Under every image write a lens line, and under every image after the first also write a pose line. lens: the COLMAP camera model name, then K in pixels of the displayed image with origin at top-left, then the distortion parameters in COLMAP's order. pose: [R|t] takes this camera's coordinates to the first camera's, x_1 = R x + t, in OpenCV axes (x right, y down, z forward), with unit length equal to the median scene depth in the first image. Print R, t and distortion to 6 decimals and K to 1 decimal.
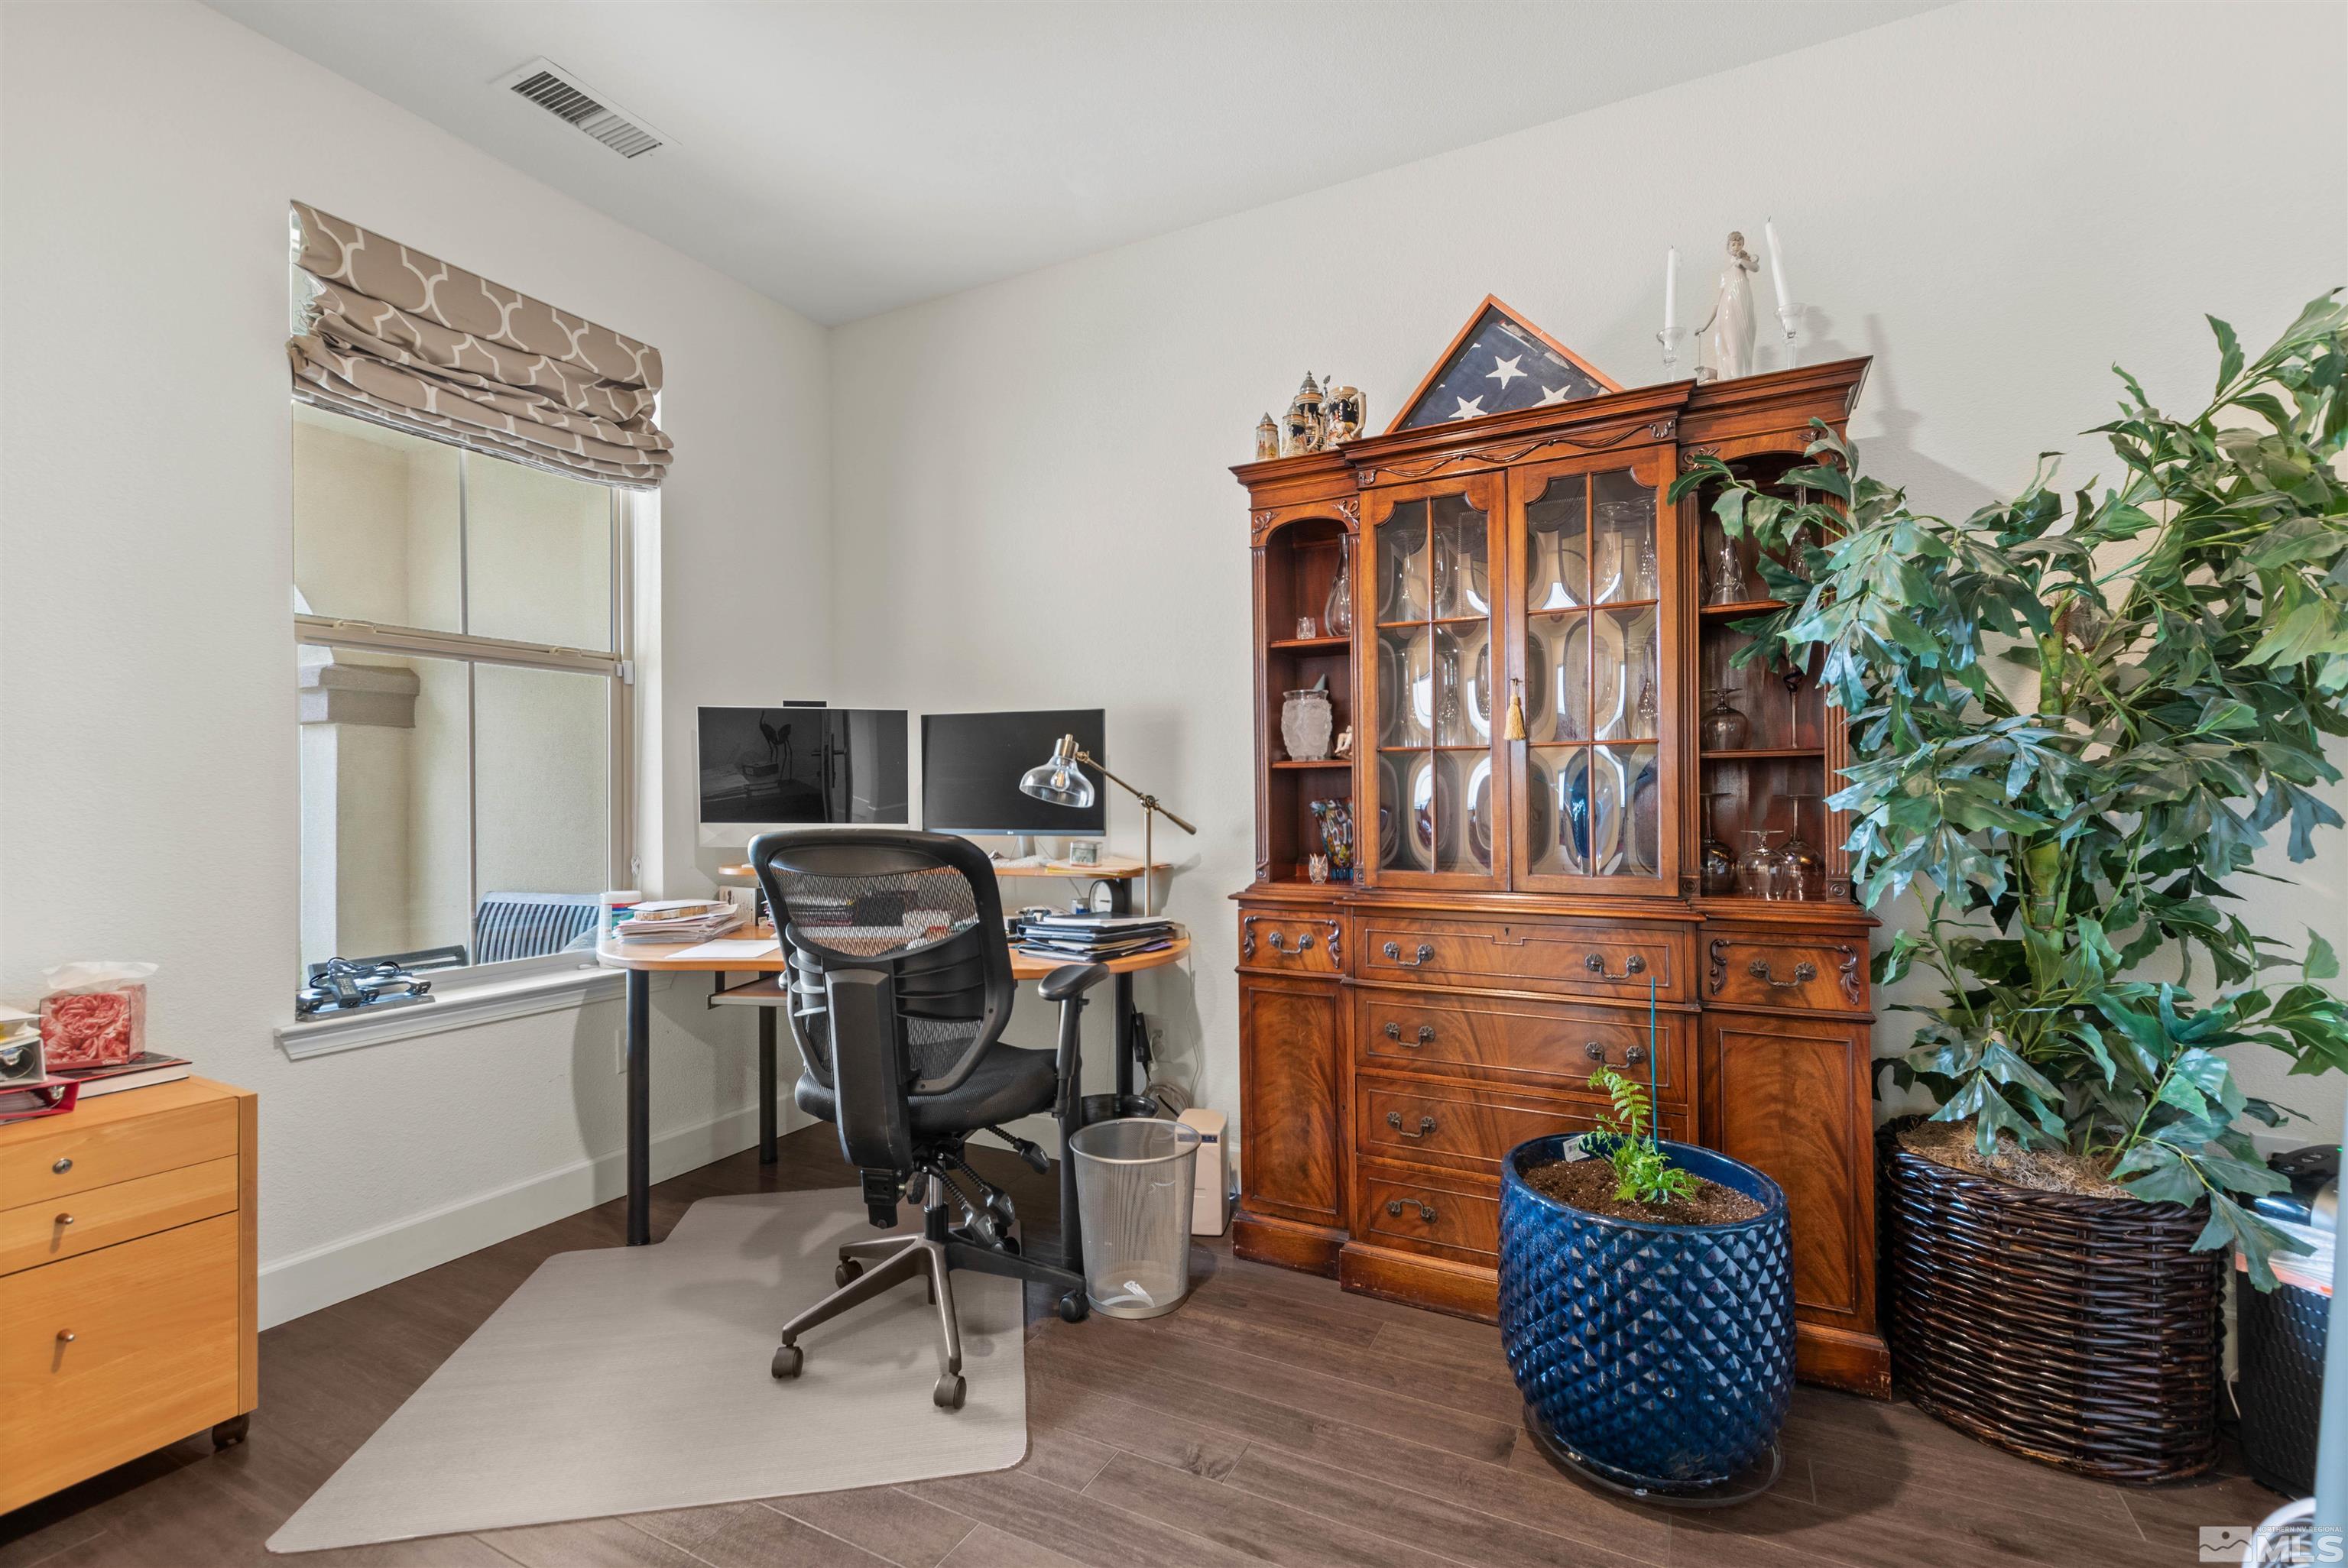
lens RADIAL K [[1035.0, 0, 1165.8], [0, 1035.0, 789.1], [0, 0, 1]] dist [-0.000926, -0.000470]
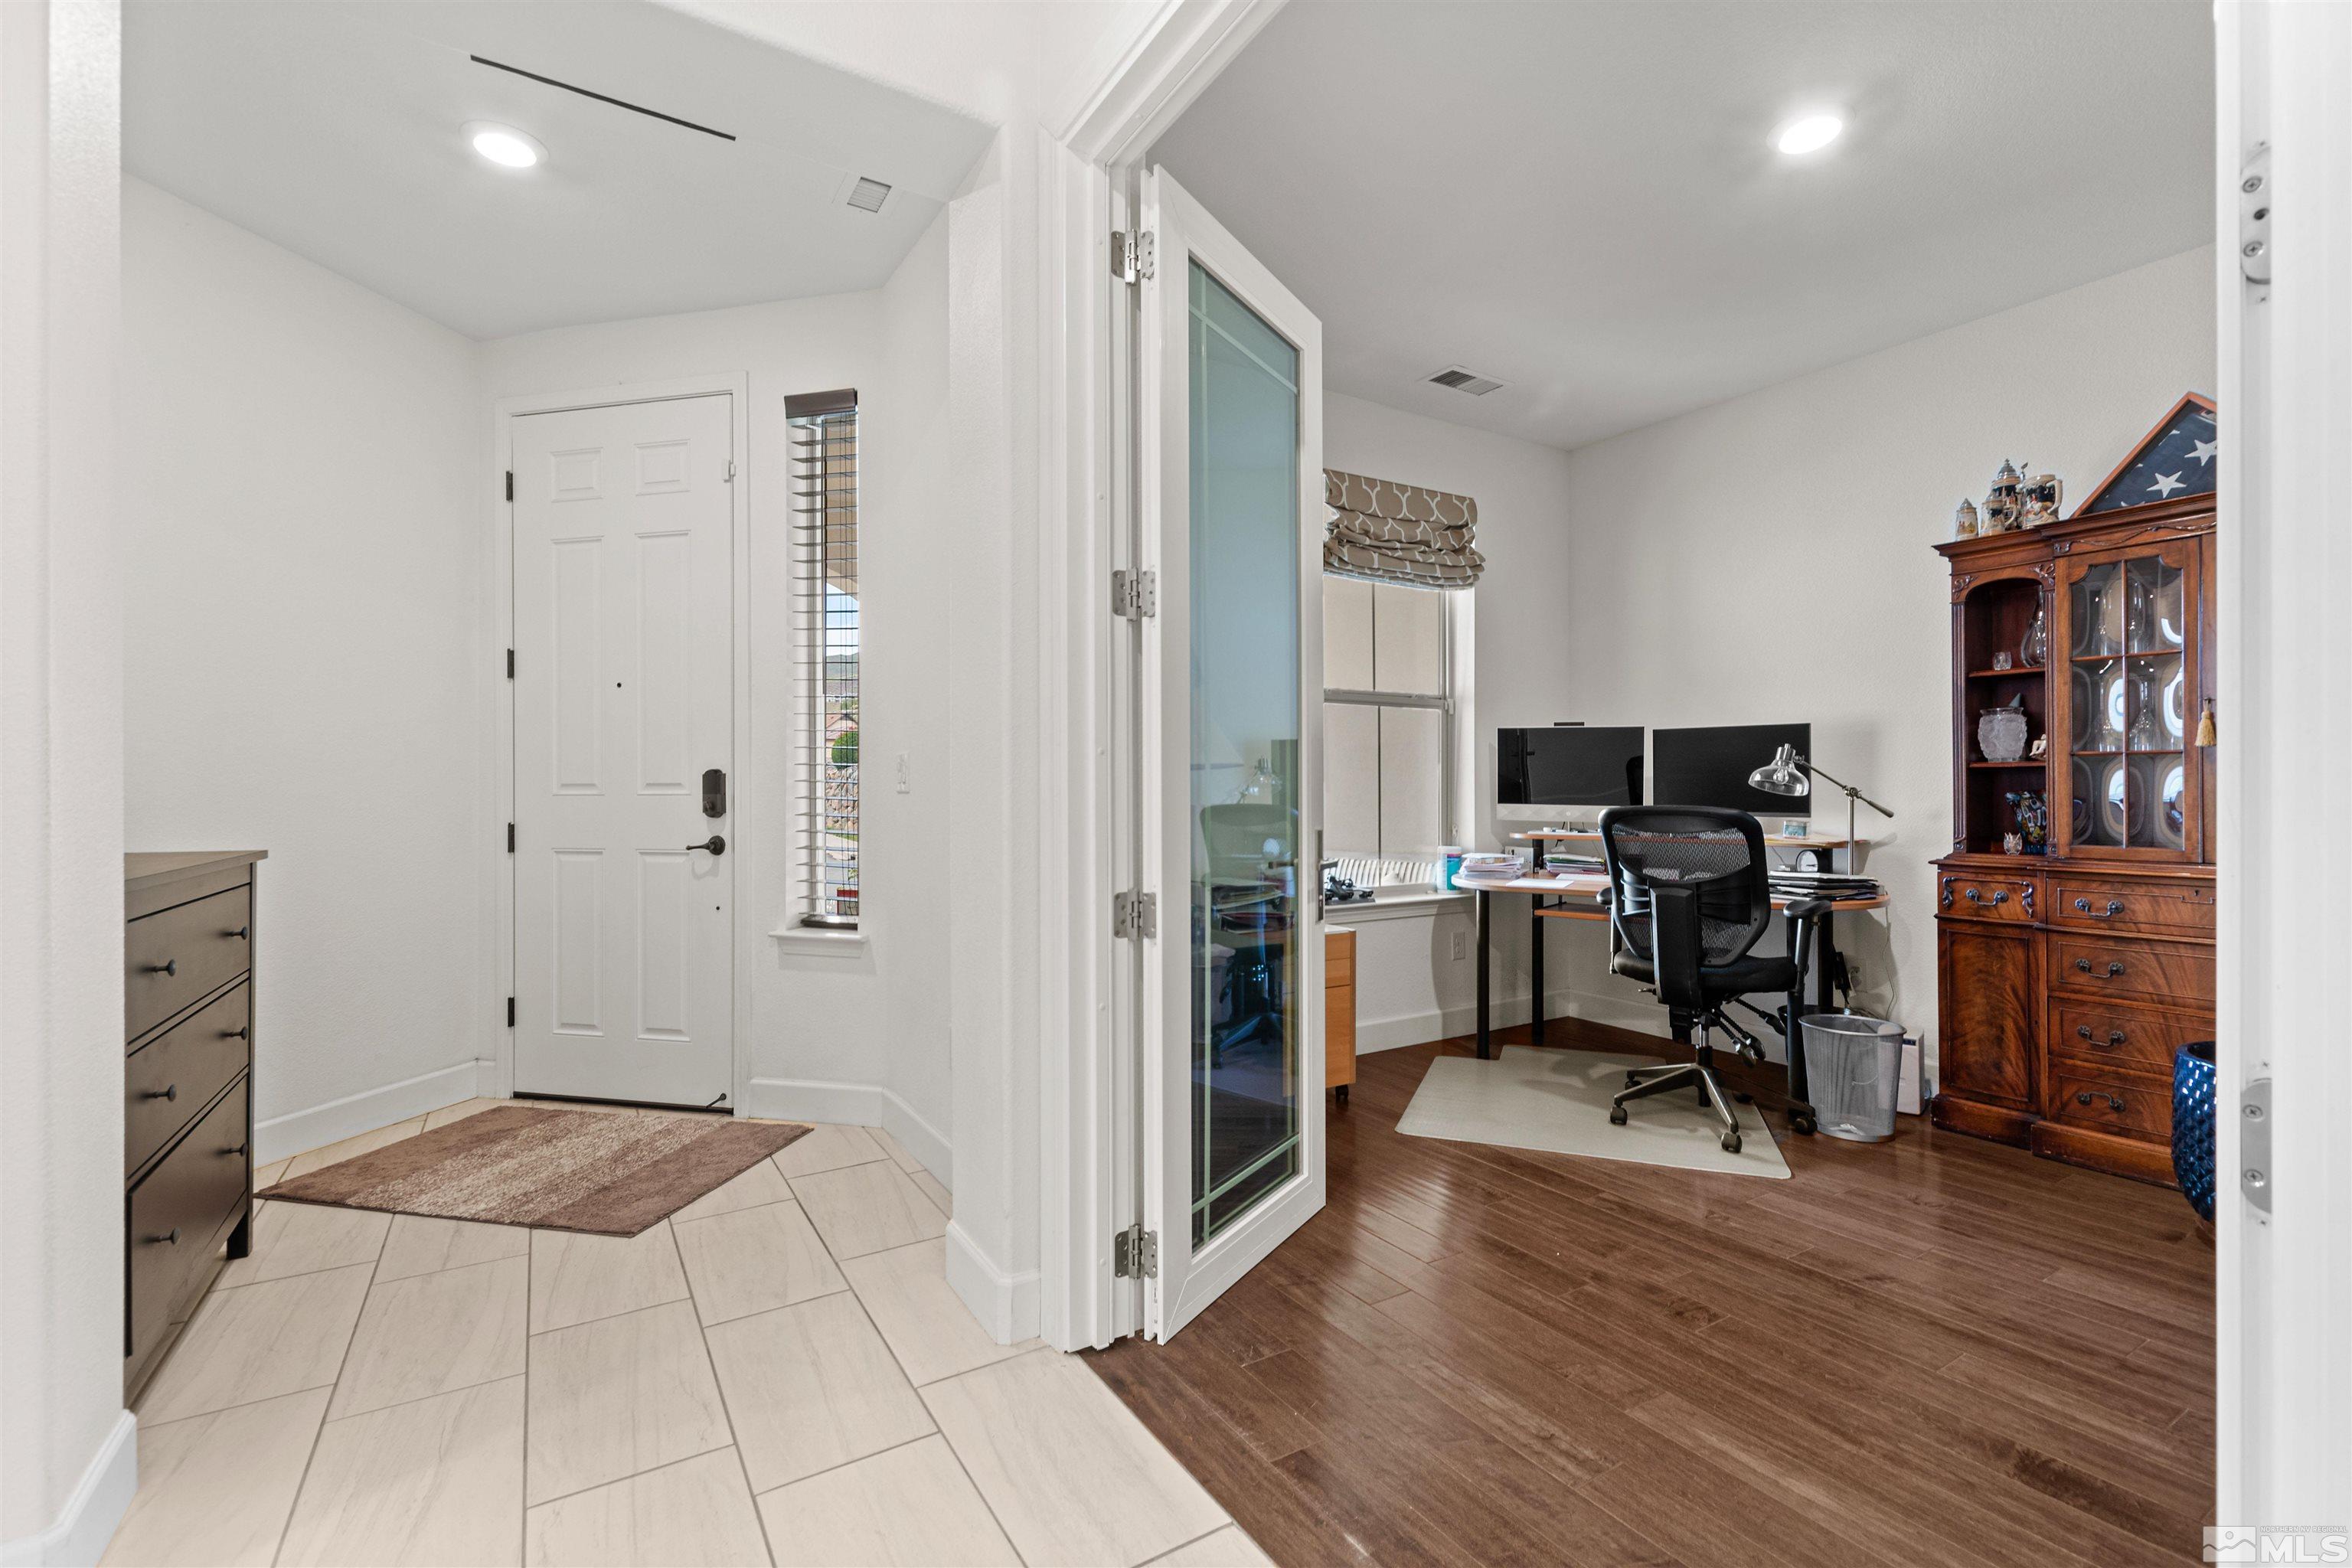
lens RADIAL K [[1035.4, 0, 1183.9], [0, 1035.4, 787.2], [0, 0, 1]] dist [0.019698, -0.010356]
pose [[0.866997, 0.005573, -0.498282, -0.107532], [-0.003024, 0.999978, 0.005921, 0.000430], [0.498304, -0.003627, 0.866995, -0.689637]]
